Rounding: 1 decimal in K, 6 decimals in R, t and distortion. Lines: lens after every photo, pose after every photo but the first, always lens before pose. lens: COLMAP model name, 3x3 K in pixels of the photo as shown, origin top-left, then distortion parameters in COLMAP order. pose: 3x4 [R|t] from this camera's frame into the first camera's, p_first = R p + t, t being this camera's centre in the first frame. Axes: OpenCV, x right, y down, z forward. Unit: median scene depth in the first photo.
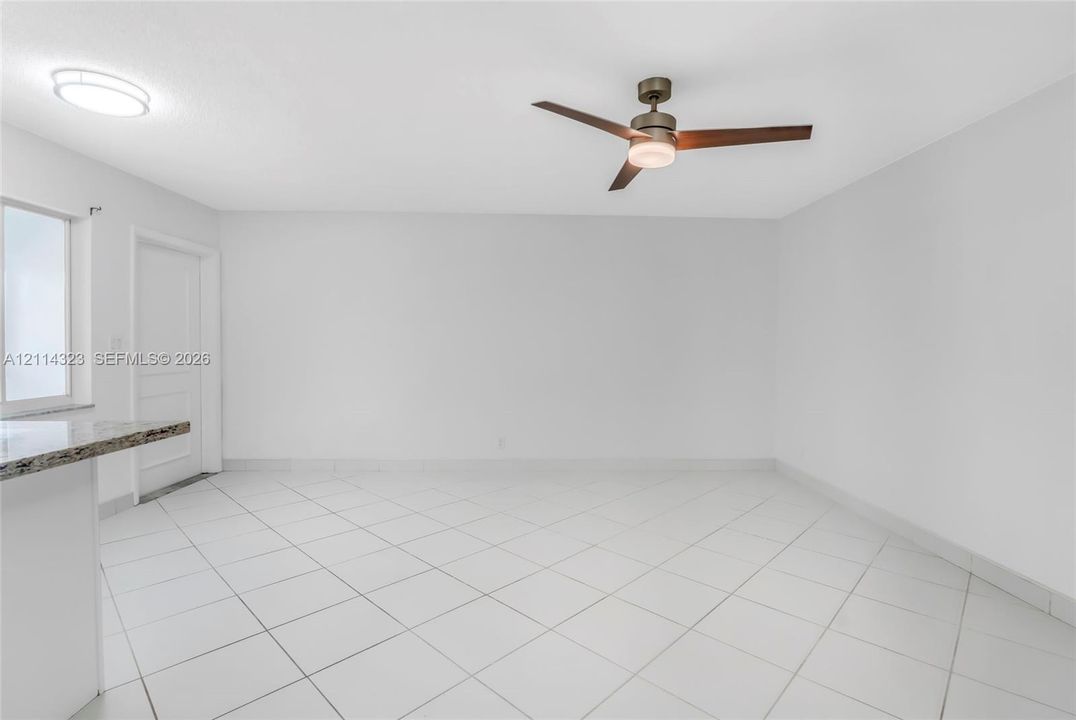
lens RADIAL K [[482.3, 0, 538.0], [0, 482.3, 360.0], [0, 0, 1]] dist [-0.001416, -0.018393]
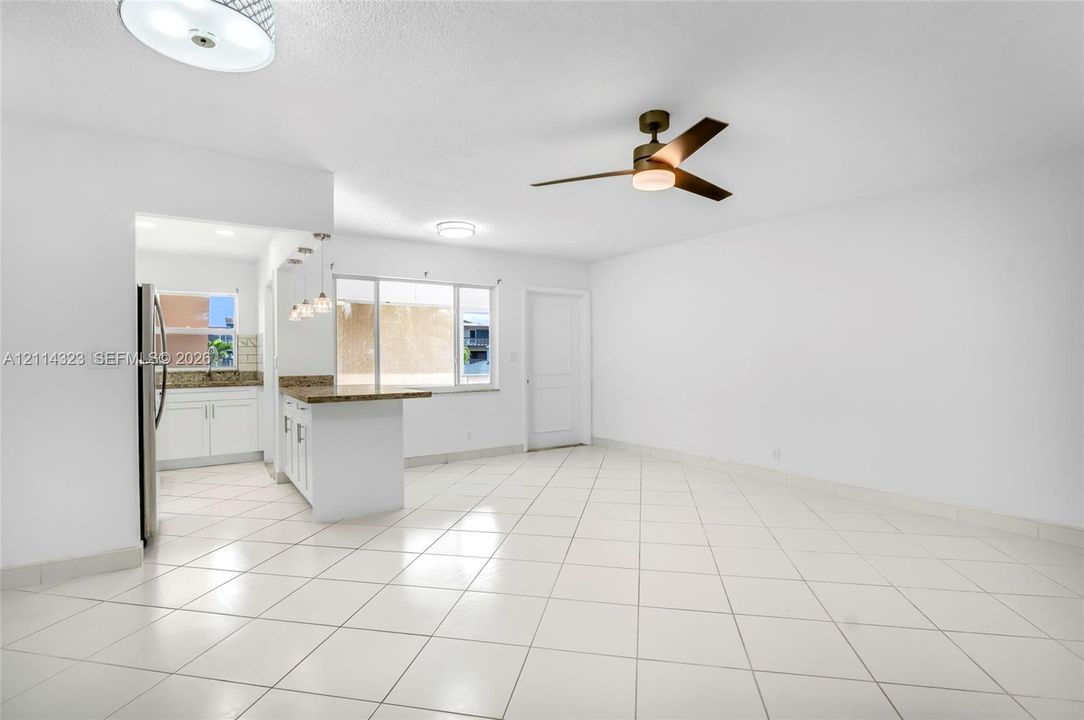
lens RADIAL K [[477.6, 0, 542.0], [0, 477.6, 360.0], [0, 0, 1]] dist [0.000328, -0.000198]
pose [[0.566144, -0.001590, -0.824305, 1.380280], [-0.017448, 0.999751, -0.013912, 0.011016], [0.824122, 0.022259, 0.565975, 0.237493]]
